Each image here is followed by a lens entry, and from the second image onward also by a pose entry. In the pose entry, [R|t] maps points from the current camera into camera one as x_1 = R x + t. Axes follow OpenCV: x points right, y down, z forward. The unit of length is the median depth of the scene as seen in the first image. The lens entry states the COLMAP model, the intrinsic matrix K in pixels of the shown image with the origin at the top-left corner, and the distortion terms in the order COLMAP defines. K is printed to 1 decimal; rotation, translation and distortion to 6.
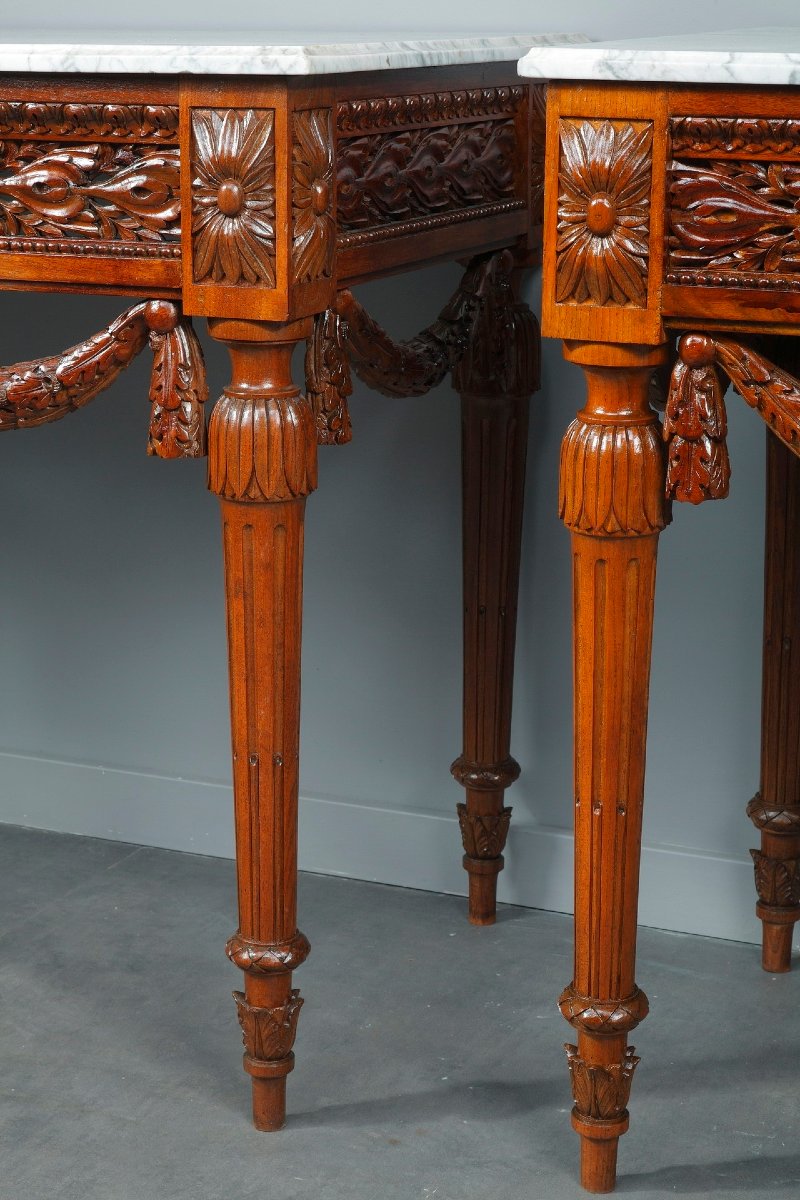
lens RADIAL K [[2495.9, 0, 366.1], [0, 2495.9, 596.6], [0, 0, 1]] dist [0.027921, 0.000000]
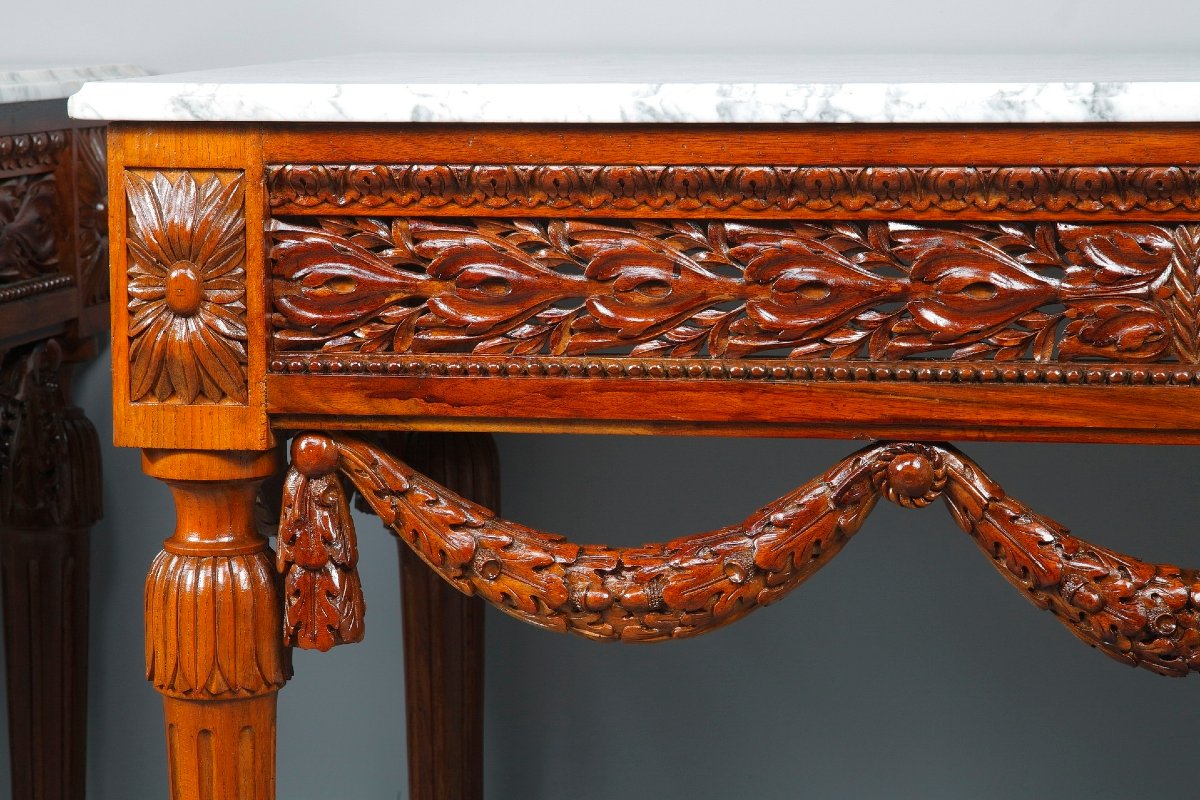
lens RADIAL K [[3287.4, 0, 595.5], [0, 3287.4, 363.4], [0, 0, 1]] dist [0.013845, 0.000000]
pose [[0.973203, -0.036511, 0.227030, -0.014765], [0.065808, 0.990241, -0.122848, 0.005550], [-0.220329, 0.134496, 0.966109, -0.022962]]
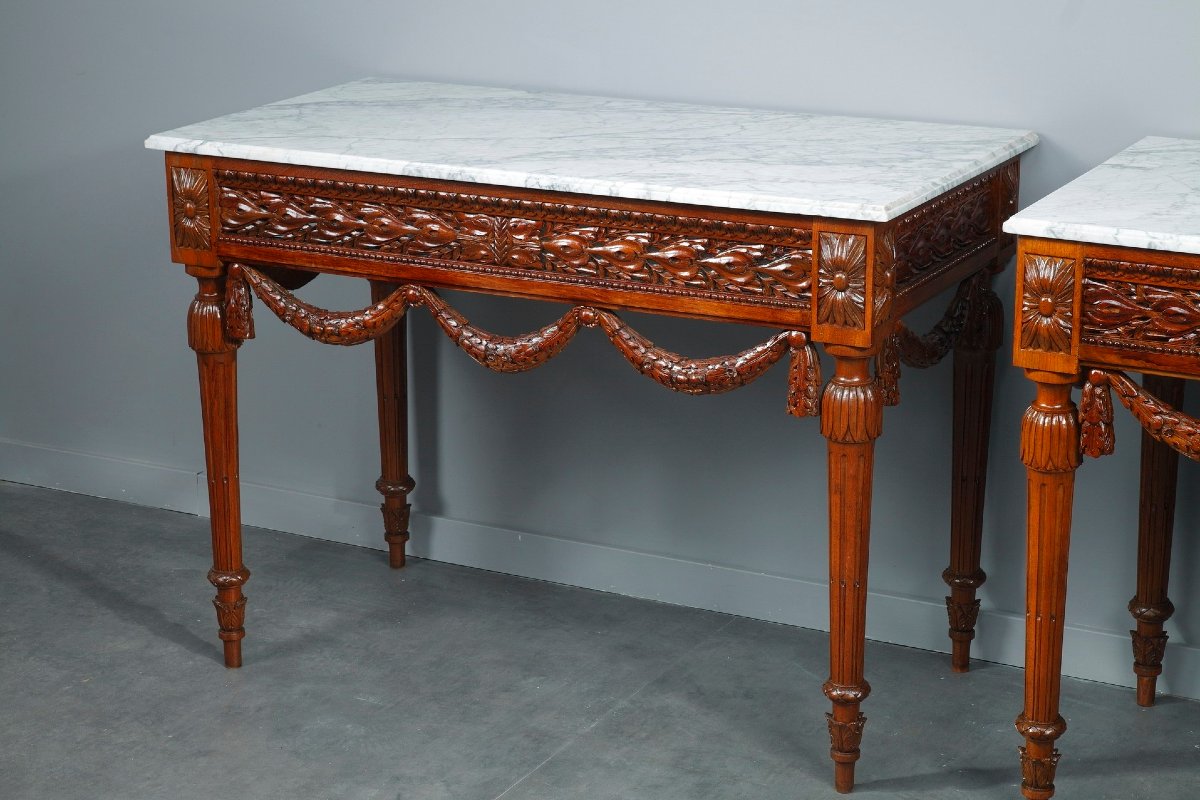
lens RADIAL K [[2618.9, 0, 585.6], [0, 2618.9, 381.0], [0, 0, 1]] dist [0.051311, 0.000000]
pose [[0.997778, 0.009816, -0.065899, -0.114488], [-0.007648, 0.999424, 0.033069, -0.150027], [0.066186, -0.032491, 0.997278, -0.936029]]
